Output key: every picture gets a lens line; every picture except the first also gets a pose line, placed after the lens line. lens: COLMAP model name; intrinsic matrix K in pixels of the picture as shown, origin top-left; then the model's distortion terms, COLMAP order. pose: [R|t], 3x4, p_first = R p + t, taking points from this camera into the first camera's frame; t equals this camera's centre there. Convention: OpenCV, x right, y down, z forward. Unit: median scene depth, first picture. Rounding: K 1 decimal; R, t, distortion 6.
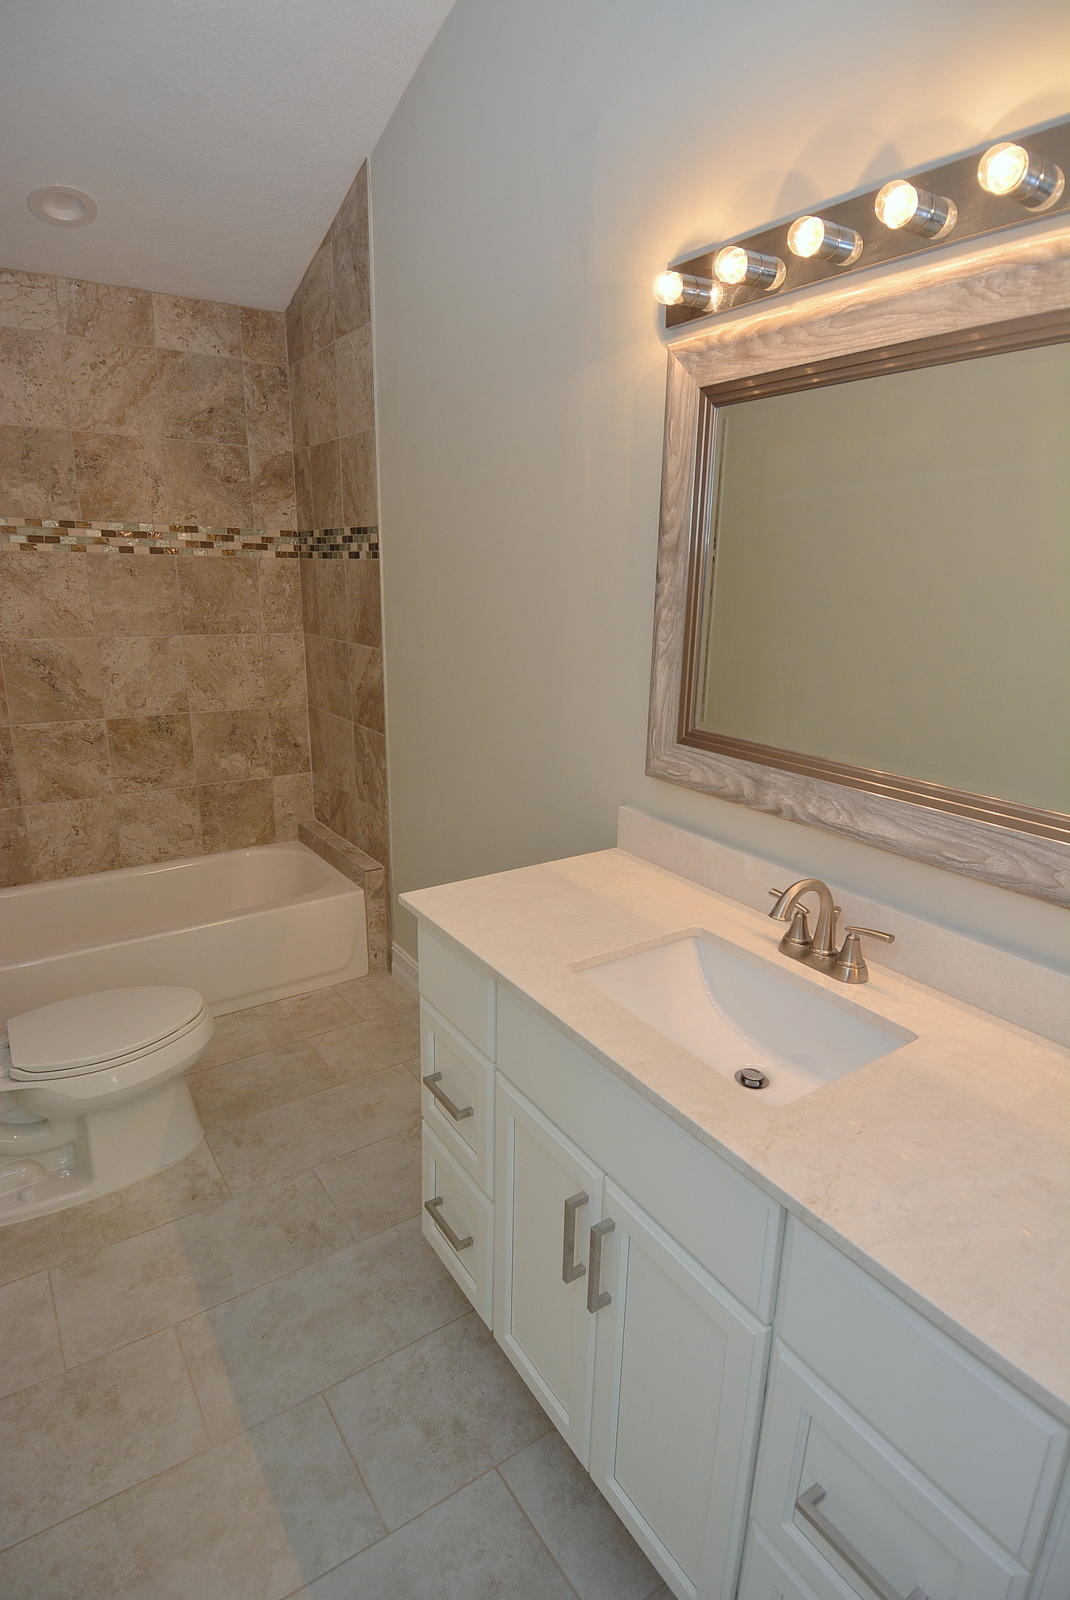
lens RADIAL K [[837.9, 0, 539.7], [0, 837.9, 796.4], [0, 0, 1]] dist [0.026447, -0.029614]
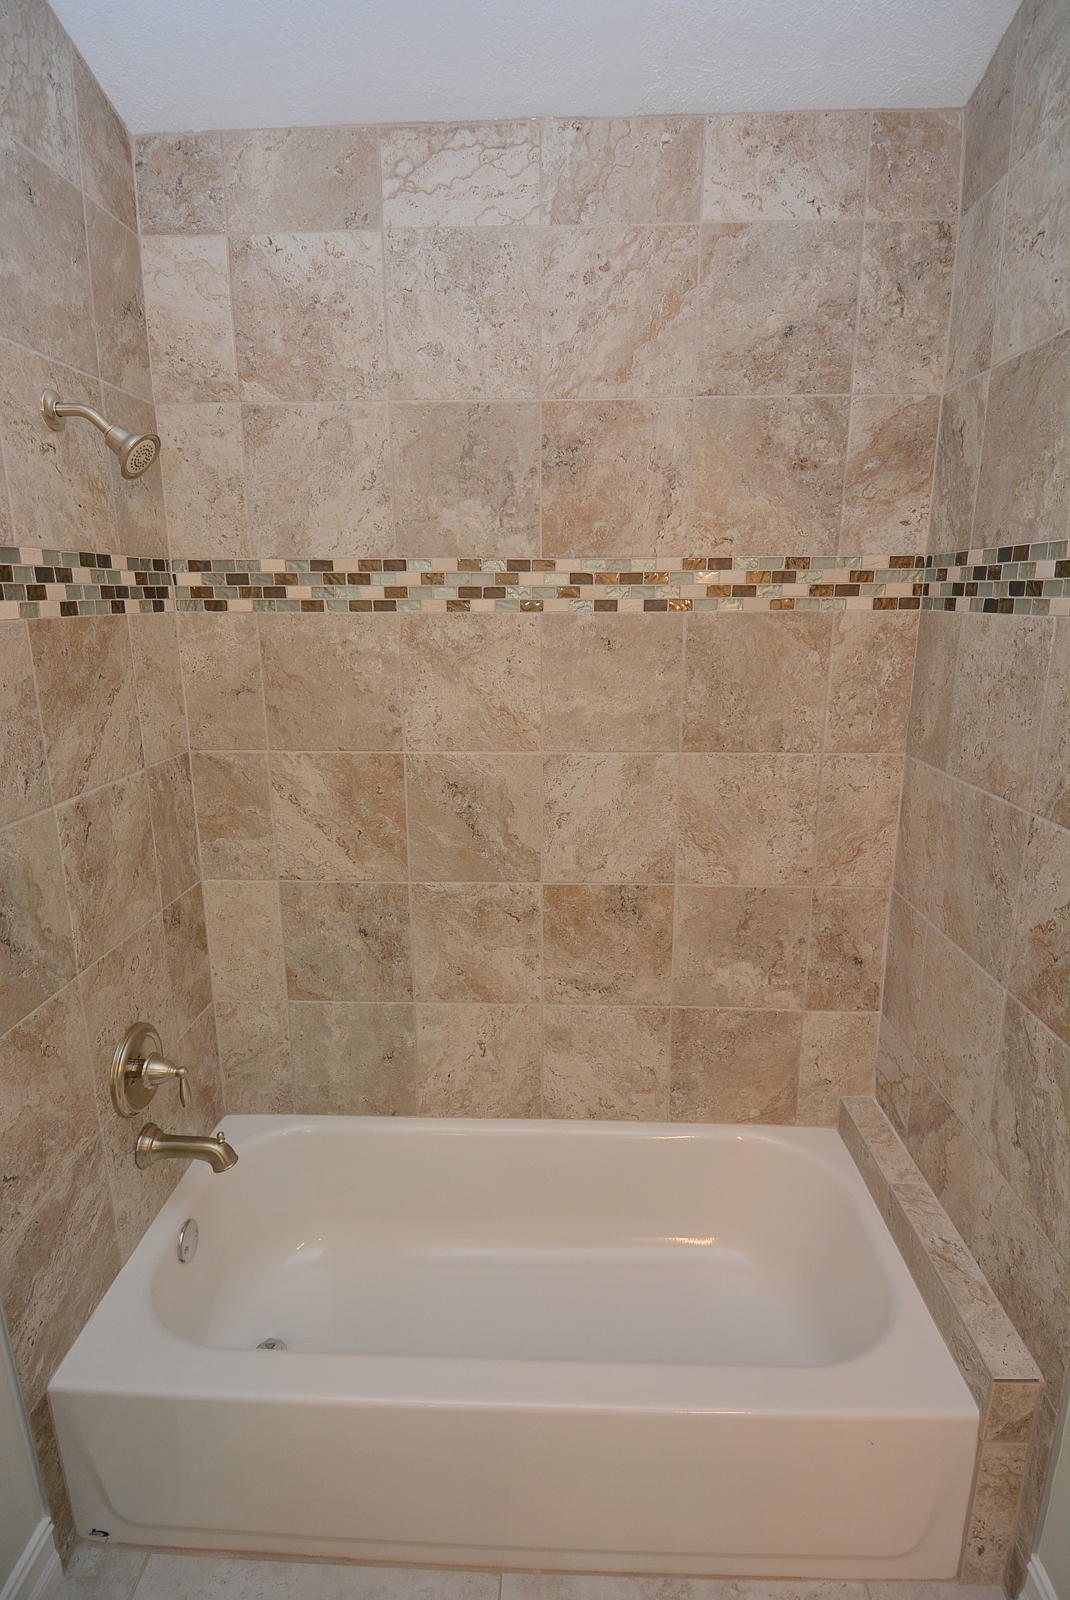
lens RADIAL K [[837.9, 0, 530.1], [0, 837.9, 804.9], [0, 0, 1]] dist [0.026447, -0.029614]
pose [[0.799037, 0.121346, -0.588911, -0.176442], [-0.136835, 0.990423, 0.018420, -0.158275], [0.585506, 0.065865, 0.807988, 0.507436]]
